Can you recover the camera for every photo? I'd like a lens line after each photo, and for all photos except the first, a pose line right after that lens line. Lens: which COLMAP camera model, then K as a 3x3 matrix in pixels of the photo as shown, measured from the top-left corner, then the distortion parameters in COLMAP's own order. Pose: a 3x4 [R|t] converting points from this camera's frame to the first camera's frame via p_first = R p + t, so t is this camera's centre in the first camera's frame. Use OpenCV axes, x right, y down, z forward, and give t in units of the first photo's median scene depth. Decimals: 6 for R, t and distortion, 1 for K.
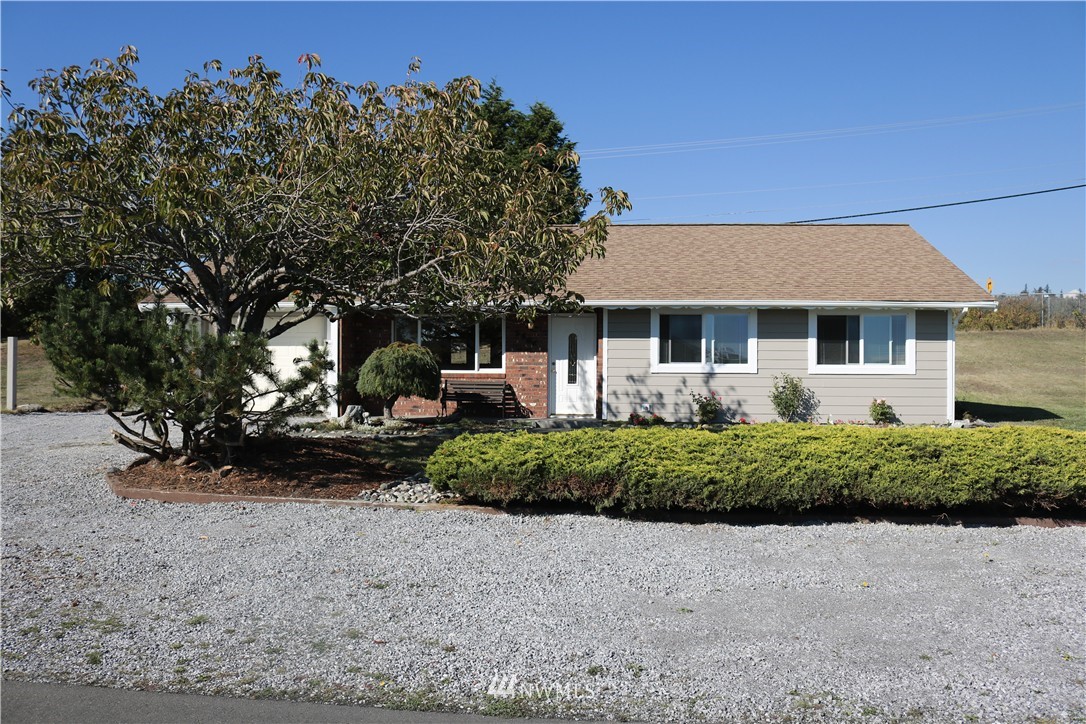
lens RADIAL K [[885.1, 0, 529.4], [0, 885.1, 361.0], [0, 0, 1]] dist [-0.156669, 0.113250]
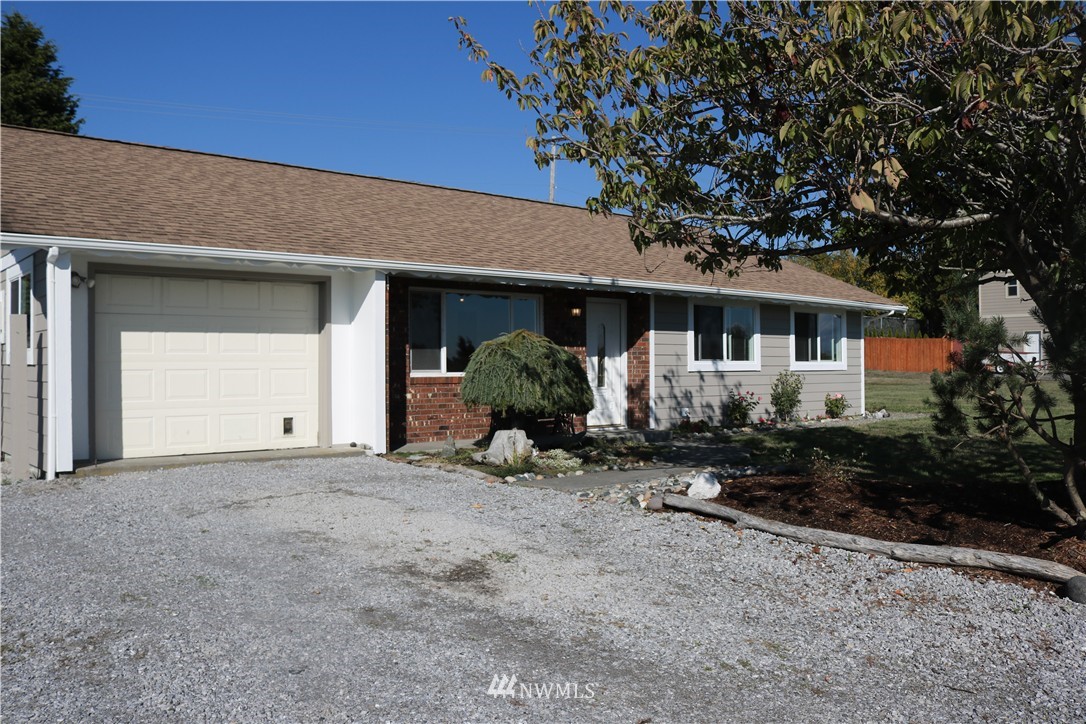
lens RADIAL K [[885.1, 0, 529.4], [0, 885.1, 361.0], [0, 0, 1]] dist [-0.156669, 0.113250]
pose [[0.727923, -0.006473, 0.685629, -0.556008], [-0.007394, 0.999823, 0.017290, -0.010771], [-0.685619, -0.017655, 0.727746, 0.485930]]
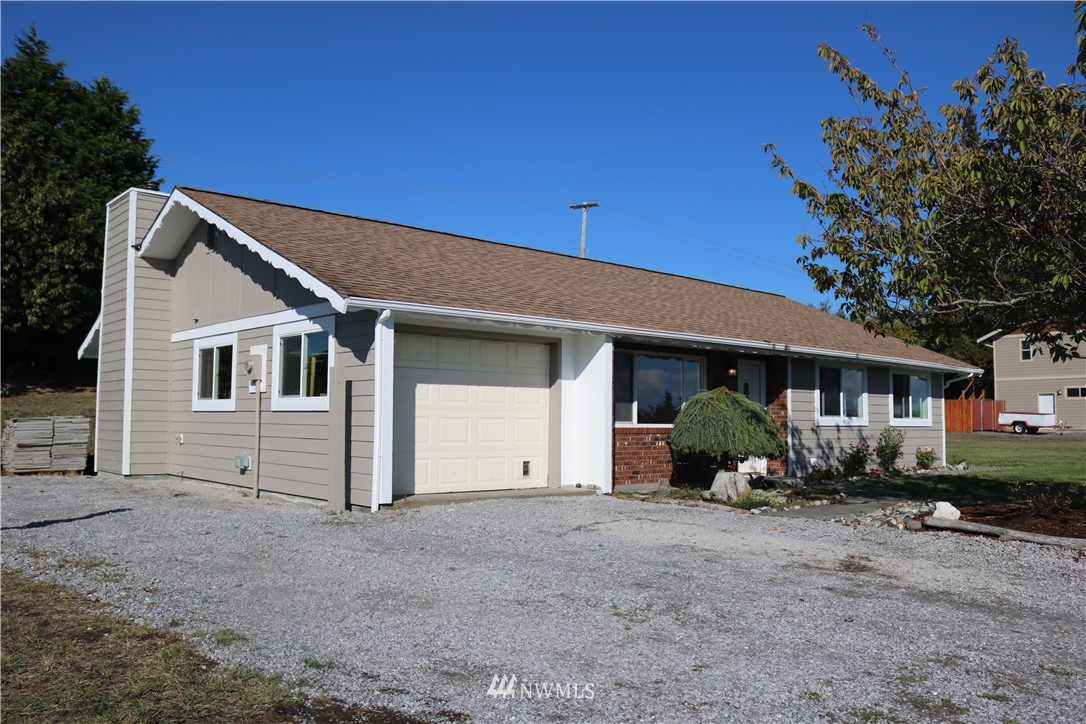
lens RADIAL K [[885.1, 0, 529.4], [0, 885.1, 361.0], [0, 0, 1]] dist [-0.156669, 0.113250]
pose [[0.715313, 0.048461, 0.697122, -0.748531], [-0.019701, 0.998594, -0.049204, -0.004652], [-0.698526, 0.021463, 0.715262, 0.537979]]
